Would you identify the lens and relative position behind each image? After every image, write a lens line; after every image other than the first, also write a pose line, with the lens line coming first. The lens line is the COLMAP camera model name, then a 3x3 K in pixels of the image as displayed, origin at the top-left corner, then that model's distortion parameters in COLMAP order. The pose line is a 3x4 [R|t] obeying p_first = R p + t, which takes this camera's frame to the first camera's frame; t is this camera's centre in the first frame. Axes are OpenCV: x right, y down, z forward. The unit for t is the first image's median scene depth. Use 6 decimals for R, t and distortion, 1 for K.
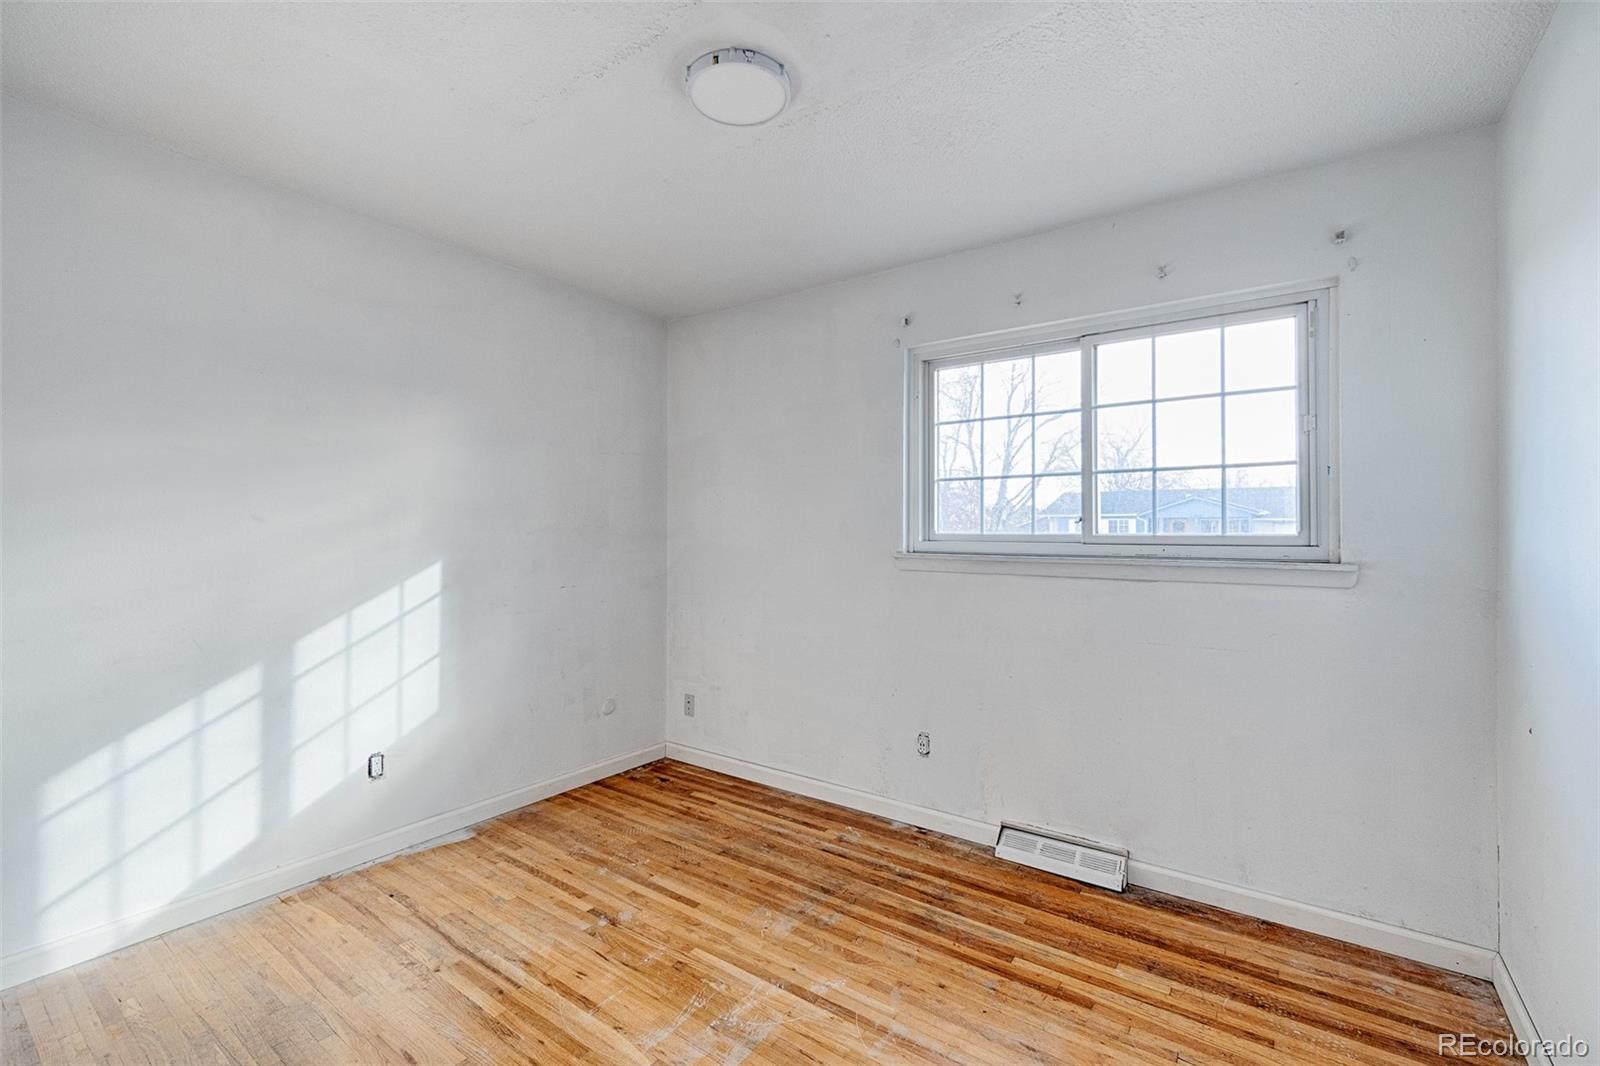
lens RADIAL K [[700.2, 0, 788.5], [0, 700.2, 530.1], [0, 0, 1]] dist [-0.009750, 0.002821]
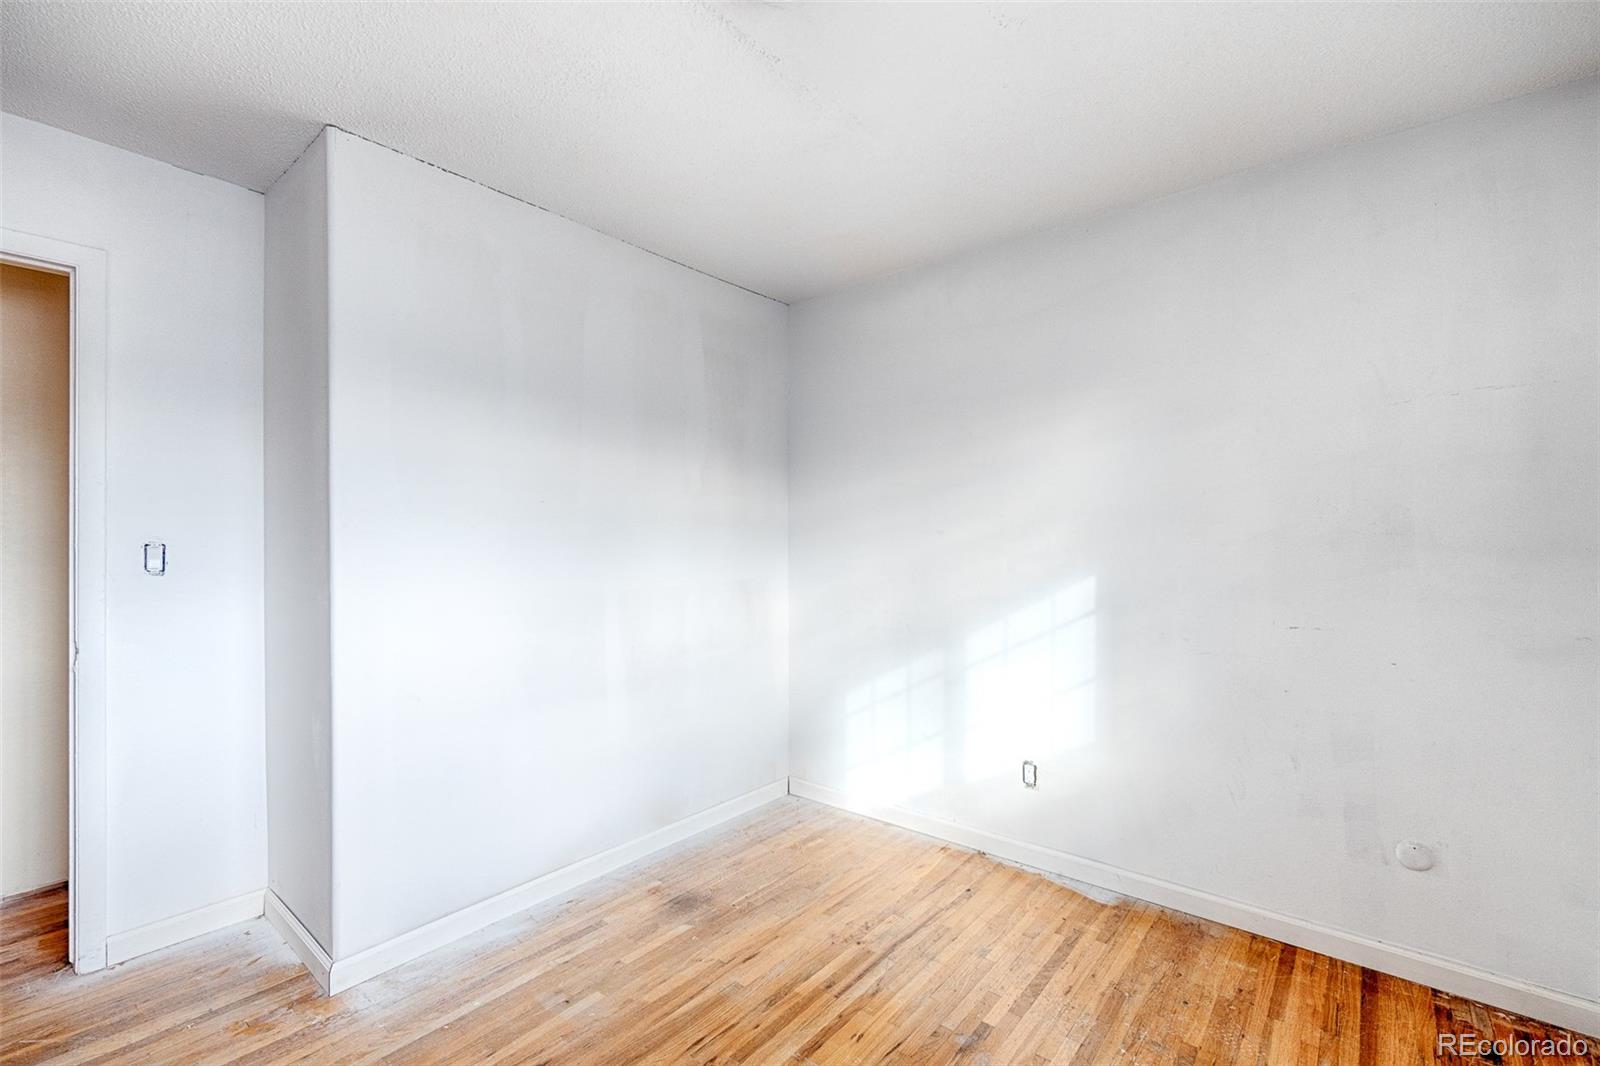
lens RADIAL K [[700.2, 0, 794.5], [0, 700.2, 524.5], [0, 0, 1]] dist [-0.009750, 0.002821]
pose [[-0.078040, -0.033901, -0.996374, 0.459982], [-0.000879, 0.999424, -0.033936, 0.011527], [0.996950, -0.001773, -0.078025, 0.740096]]
